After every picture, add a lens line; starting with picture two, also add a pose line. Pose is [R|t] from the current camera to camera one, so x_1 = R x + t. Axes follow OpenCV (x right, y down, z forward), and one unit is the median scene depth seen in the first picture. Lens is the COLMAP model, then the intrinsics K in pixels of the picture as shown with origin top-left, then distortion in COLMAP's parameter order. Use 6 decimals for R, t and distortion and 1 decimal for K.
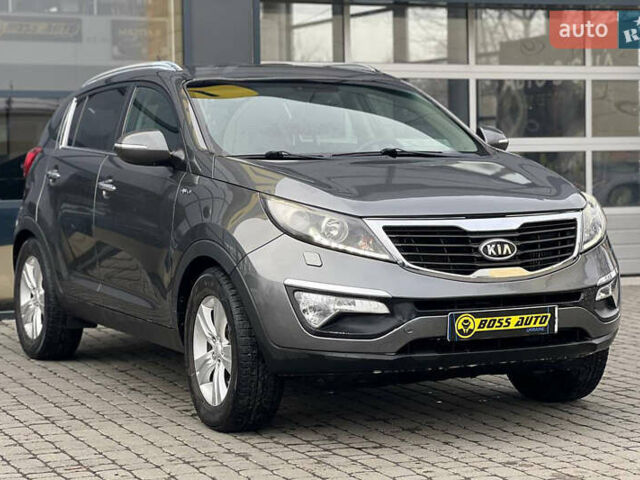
lens RADIAL K [[1911.0, 0, 320.0], [0, 1911.0, 240.0], [0, 0, 1]] dist [-0.966834, 30.196460]
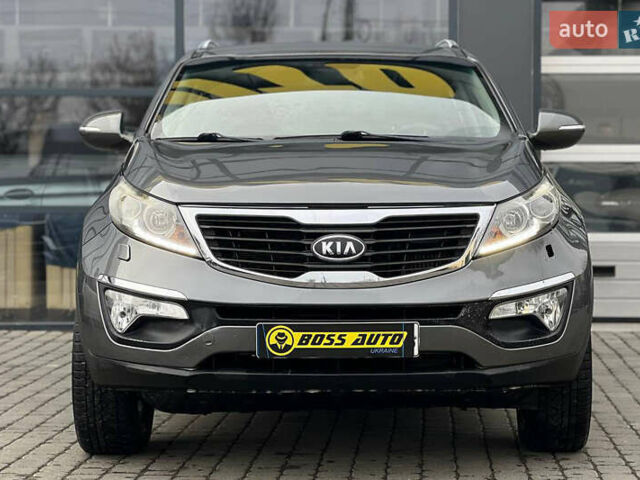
lens RADIAL K [[1911.0, 0, 320.0], [0, 1911.0, 240.0], [0, 0, 1]] dist [-0.966834, 30.196460]
pose [[0.895808, 0.024098, -0.443788, 0.443996], [-0.034566, 0.999282, -0.015510, 0.014465], [0.443095, 0.029234, 0.895998, 0.280389]]
